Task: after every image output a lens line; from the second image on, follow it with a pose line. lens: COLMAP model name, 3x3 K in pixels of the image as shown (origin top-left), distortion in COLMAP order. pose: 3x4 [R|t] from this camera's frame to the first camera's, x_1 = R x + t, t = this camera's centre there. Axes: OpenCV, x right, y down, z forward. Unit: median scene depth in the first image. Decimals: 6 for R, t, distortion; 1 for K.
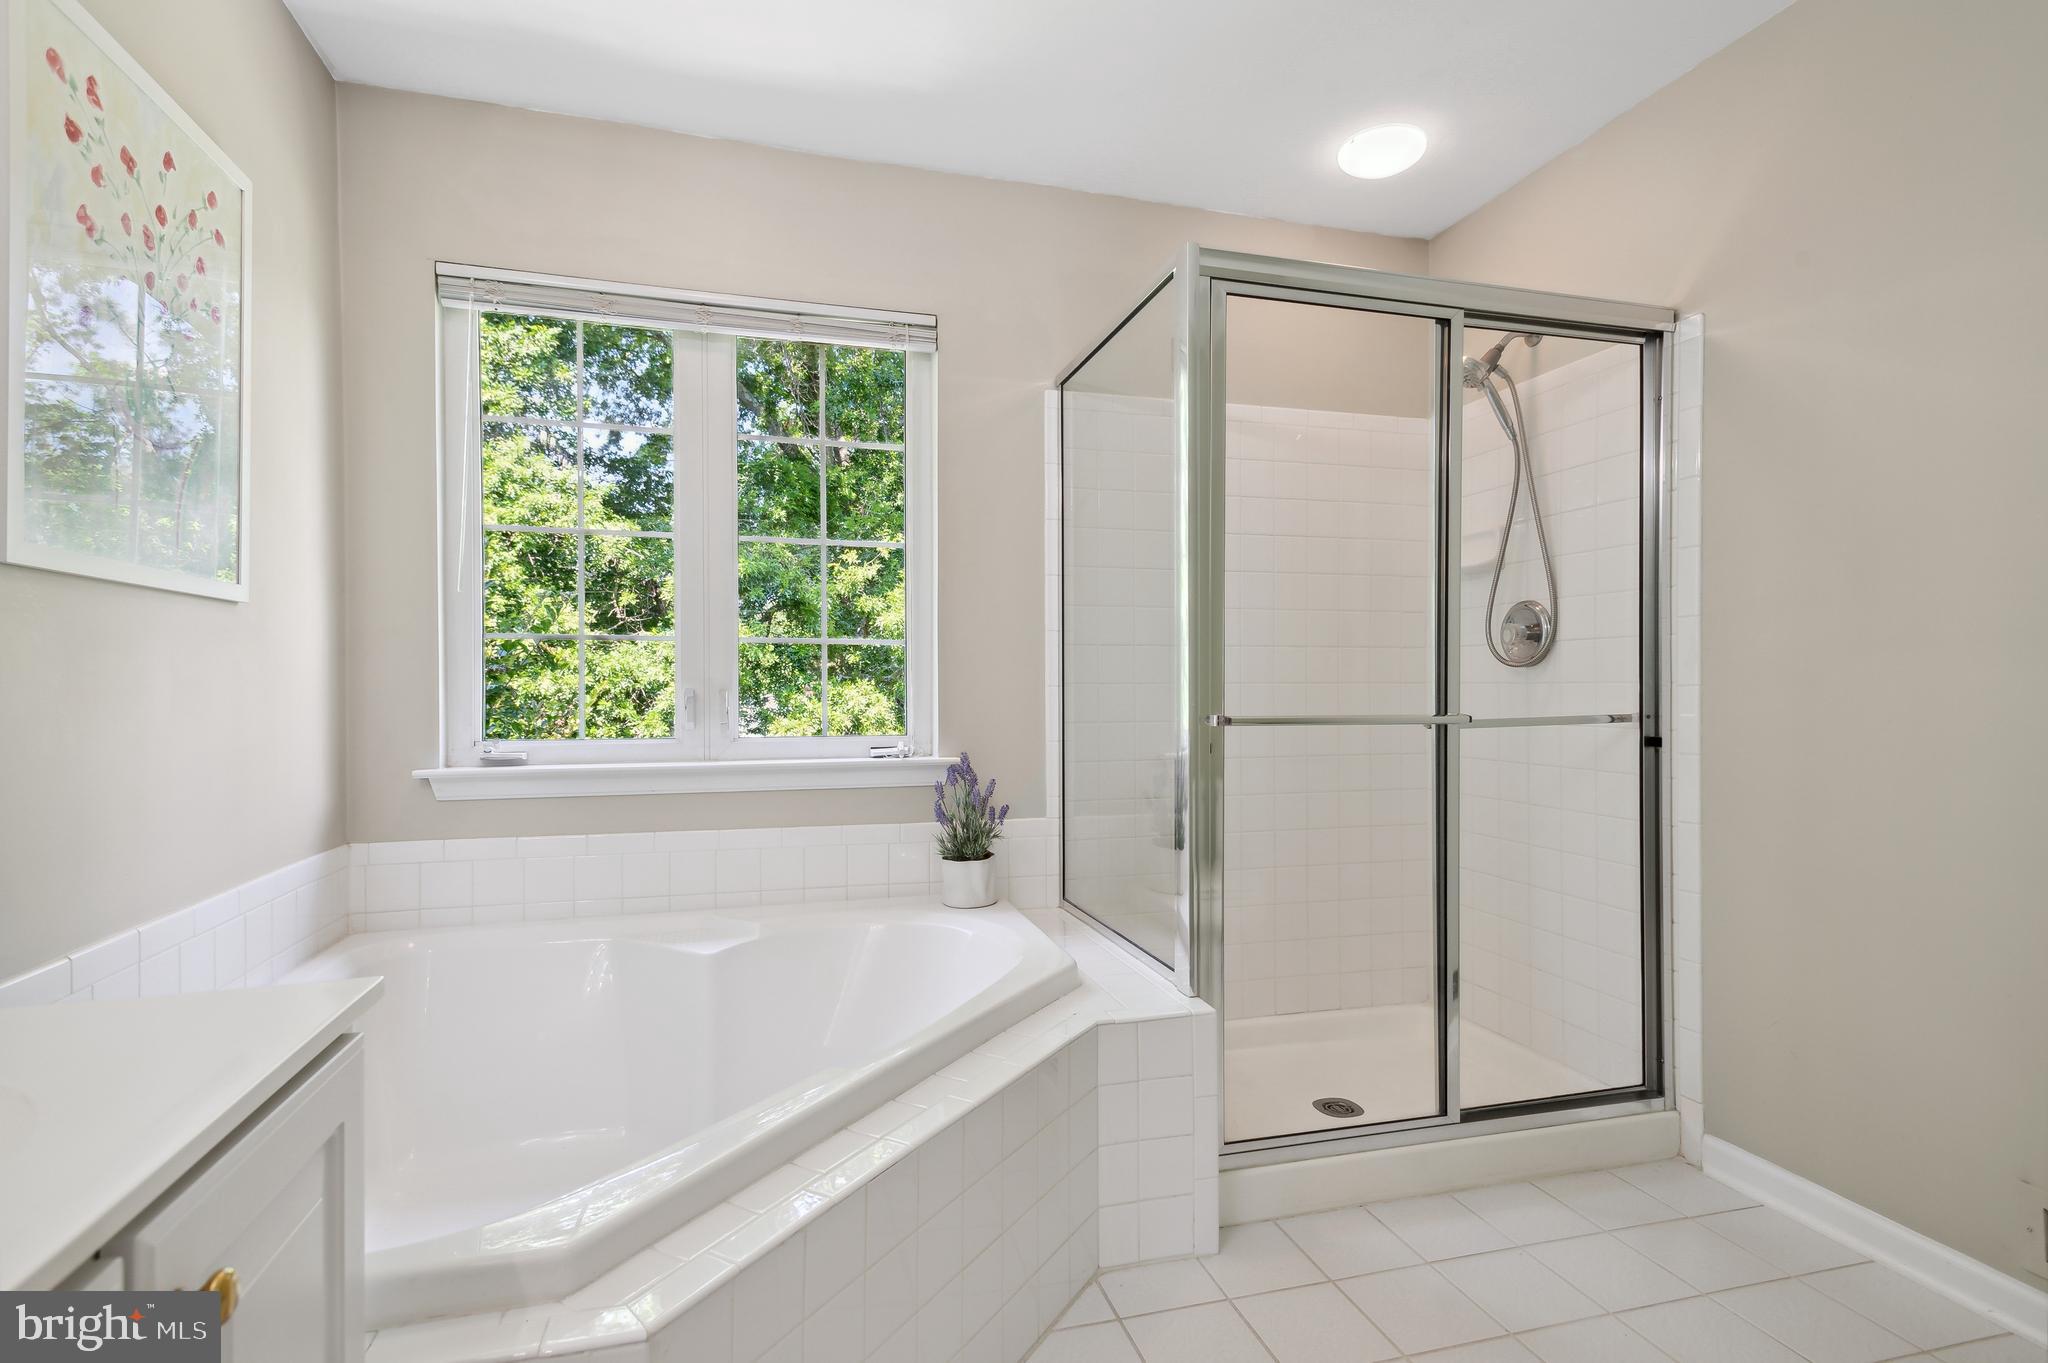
lens RADIAL K [[972.1, 0, 1013.5], [0, 972.1, 691.8], [0, 0, 1]] dist [0.011194, -0.001811]
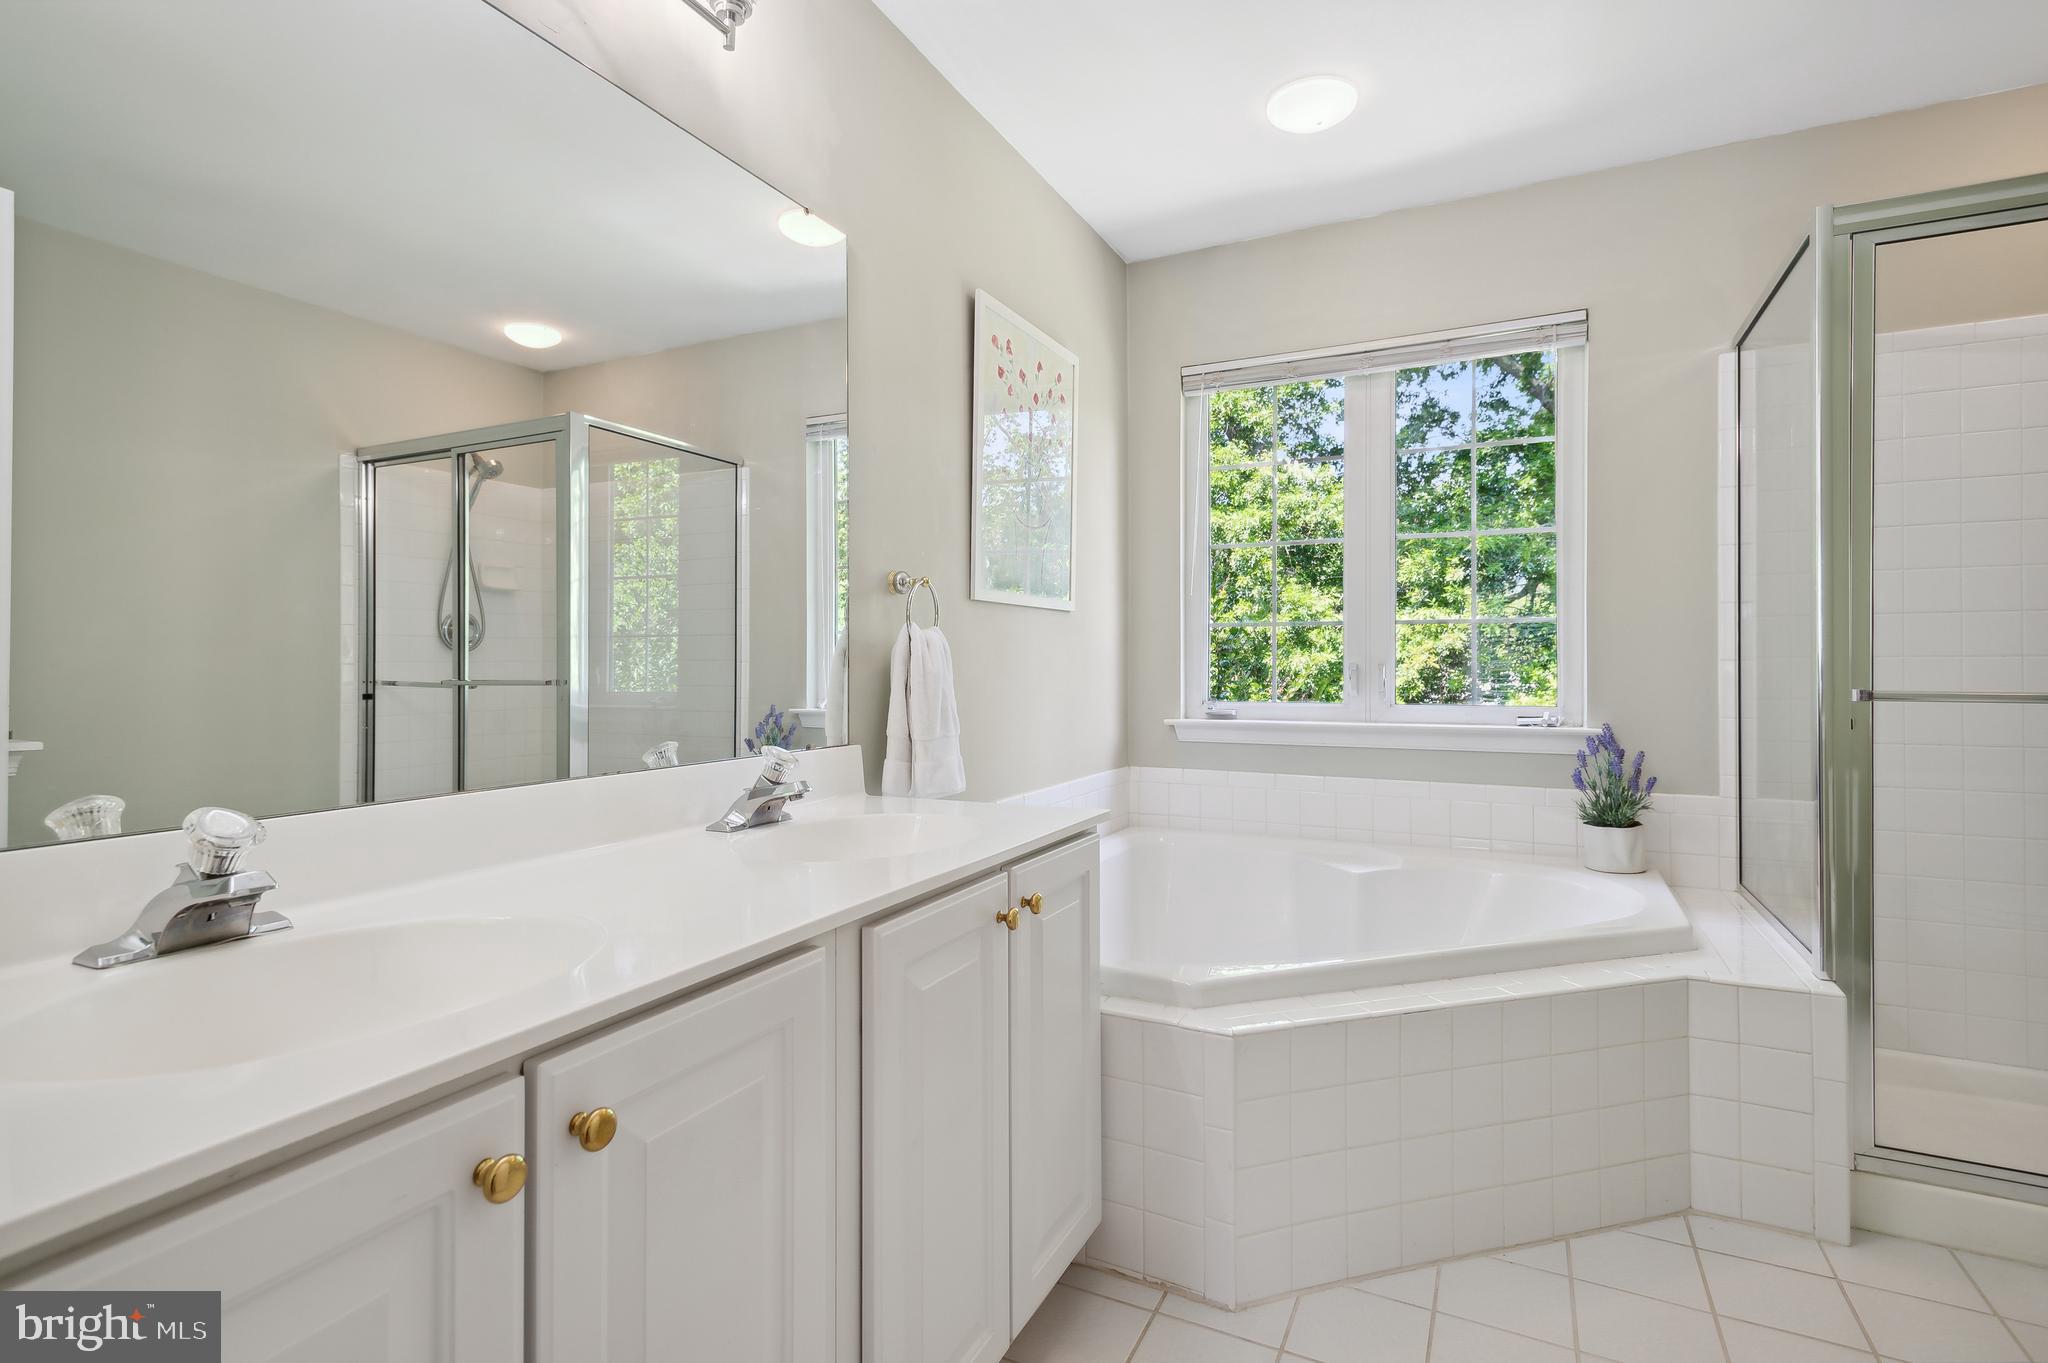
lens RADIAL K [[972.1, 0, 1013.5], [0, 972.1, 691.8], [0, 0, 1]] dist [0.011194, -0.001811]
pose [[0.728809, 0.018495, -0.684467, 0.202888], [-0.002204, 0.999693, 0.024666, 0.003220], [0.684713, -0.016469, 0.728627, -0.205879]]
